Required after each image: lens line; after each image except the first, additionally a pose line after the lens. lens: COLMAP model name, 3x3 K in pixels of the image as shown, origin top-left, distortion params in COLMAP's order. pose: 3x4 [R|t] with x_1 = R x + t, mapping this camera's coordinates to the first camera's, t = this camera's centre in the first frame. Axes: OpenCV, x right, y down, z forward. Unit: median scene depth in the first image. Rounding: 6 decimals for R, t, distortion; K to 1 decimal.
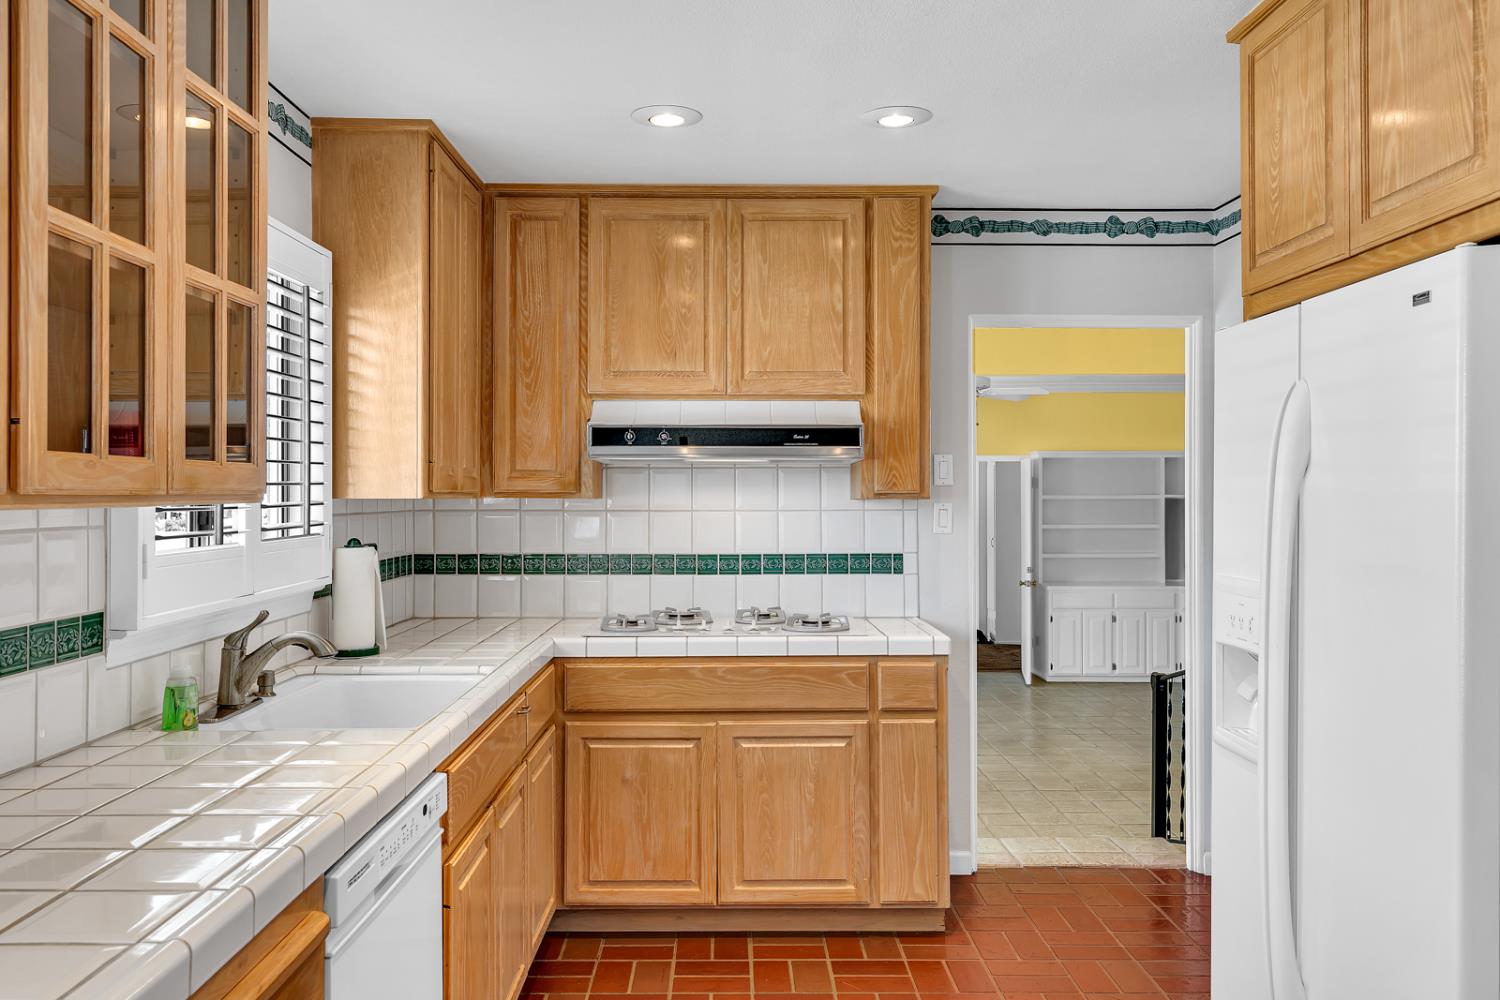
lens RADIAL K [[1185.3, 0, 751.5], [0, 1185.3, 495.7], [0, 0, 1]] dist [-0.000724, 0.000422]
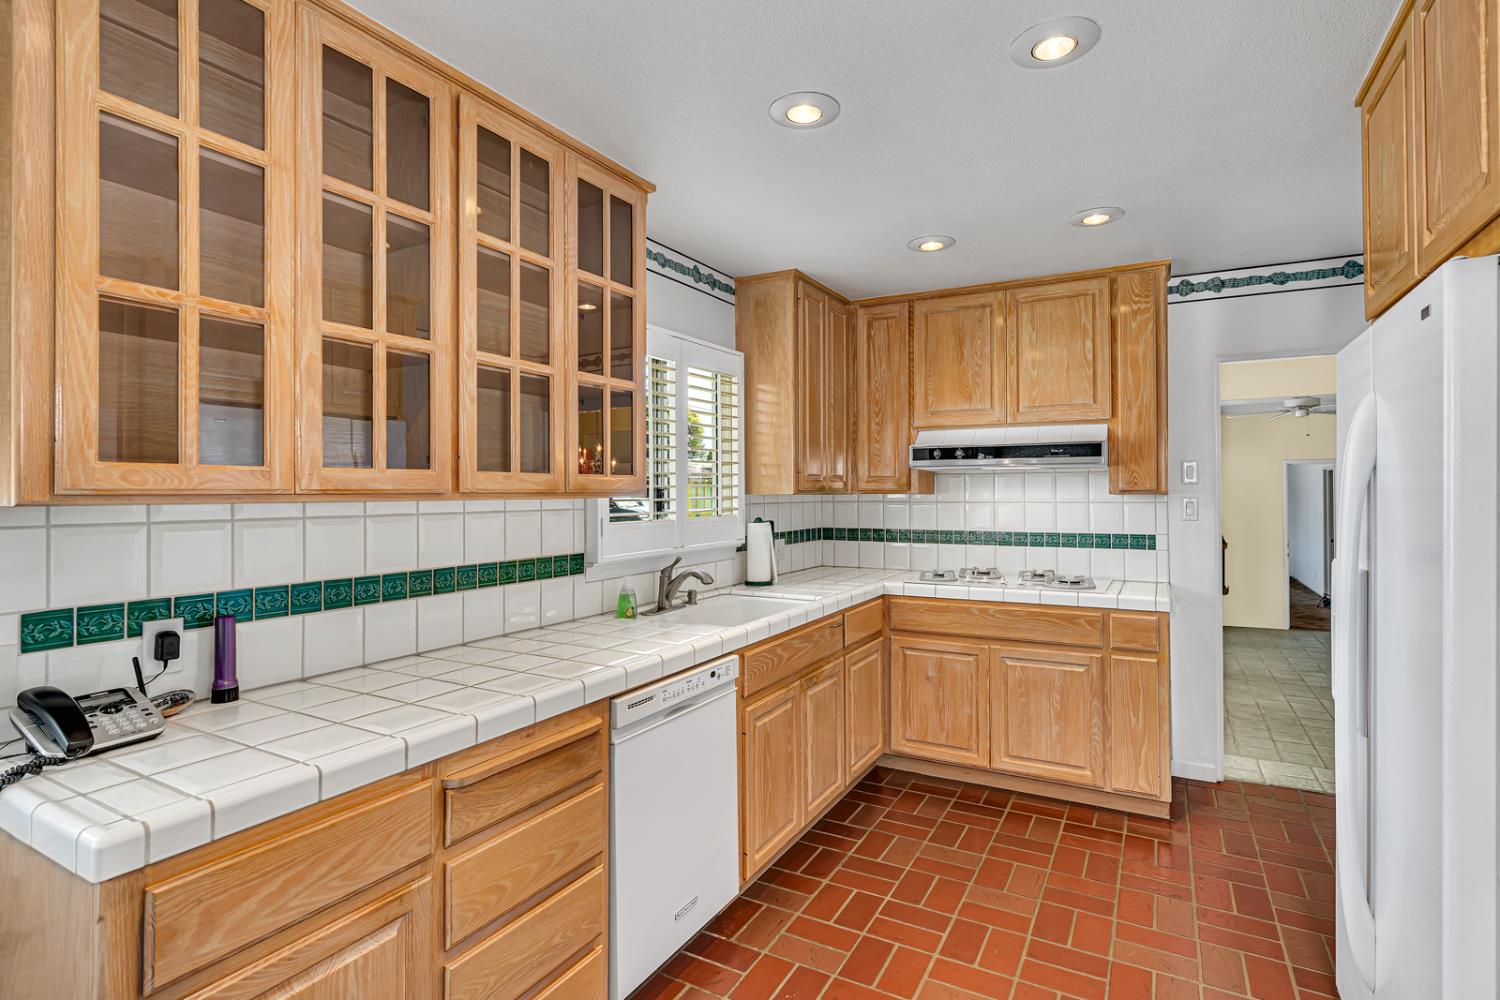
lens RADIAL K [[746.6, 0, 749.7], [0, 746.6, 492.9], [0, 0, 1]] dist [-0.009888, -0.000435]
pose [[0.867717, -0.001244, -0.497057, 0.173156], [0.001692, 0.999998, 0.000451, -0.000183], [0.497056, -0.001233, 0.867718, 0.043979]]
